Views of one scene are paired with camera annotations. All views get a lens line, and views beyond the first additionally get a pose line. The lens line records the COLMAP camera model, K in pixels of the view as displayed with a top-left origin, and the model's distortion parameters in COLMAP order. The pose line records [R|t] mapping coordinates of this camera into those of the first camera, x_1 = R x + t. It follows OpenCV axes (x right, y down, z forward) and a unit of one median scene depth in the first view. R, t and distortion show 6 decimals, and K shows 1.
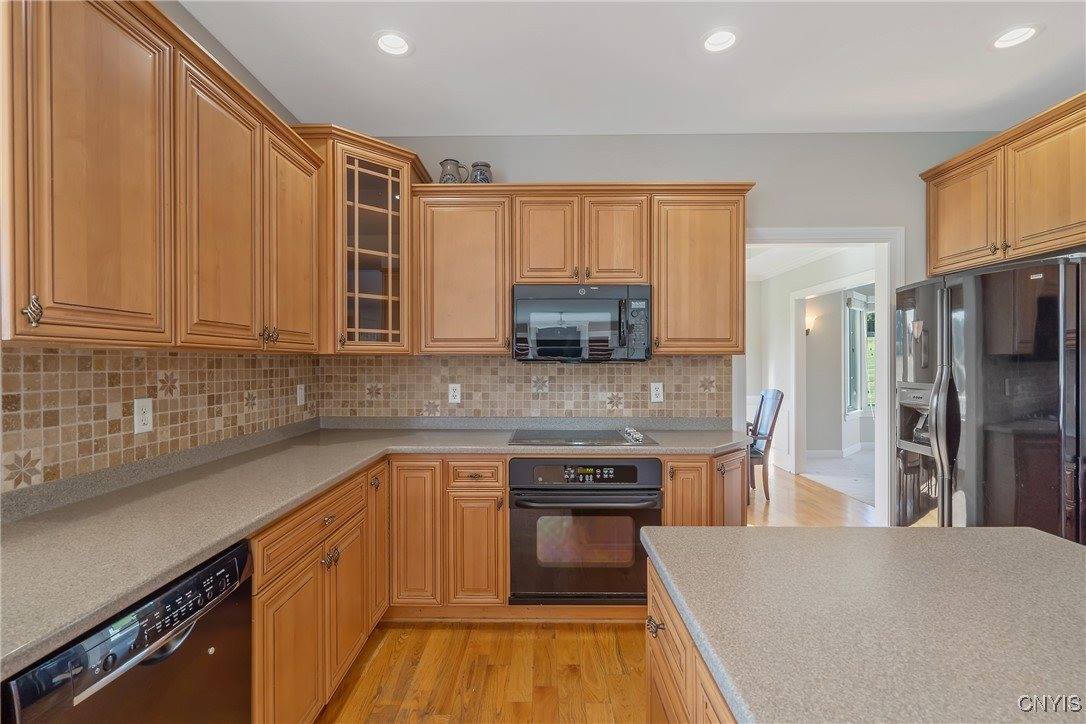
lens RADIAL K [[489.8, 0, 537.5], [0, 489.8, 364.0], [0, 0, 1]] dist [-0.005643, -0.000147]
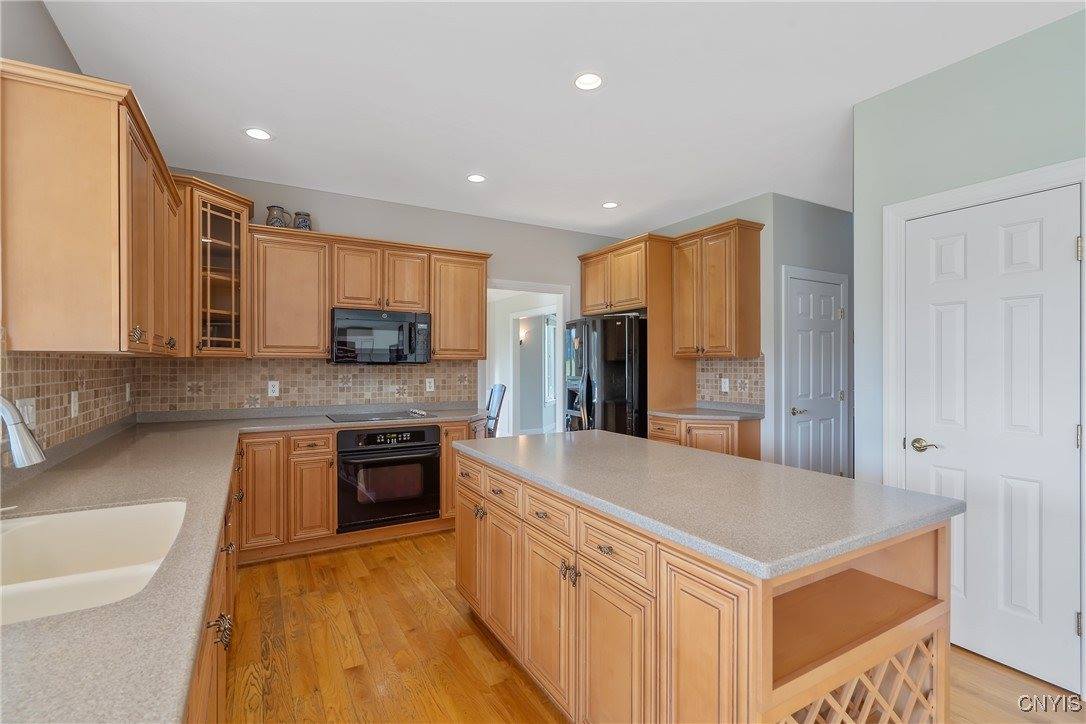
lens RADIAL K [[489.8, 0, 529.7], [0, 489.8, 366.1], [0, 0, 1]] dist [-0.005643, -0.000147]
pose [[0.866763, 0.000970, 0.498719, -0.264285], [-0.000816, 1.000000, -0.000527, 0.002533], [-0.498720, 0.000050, 0.866763, -0.482456]]
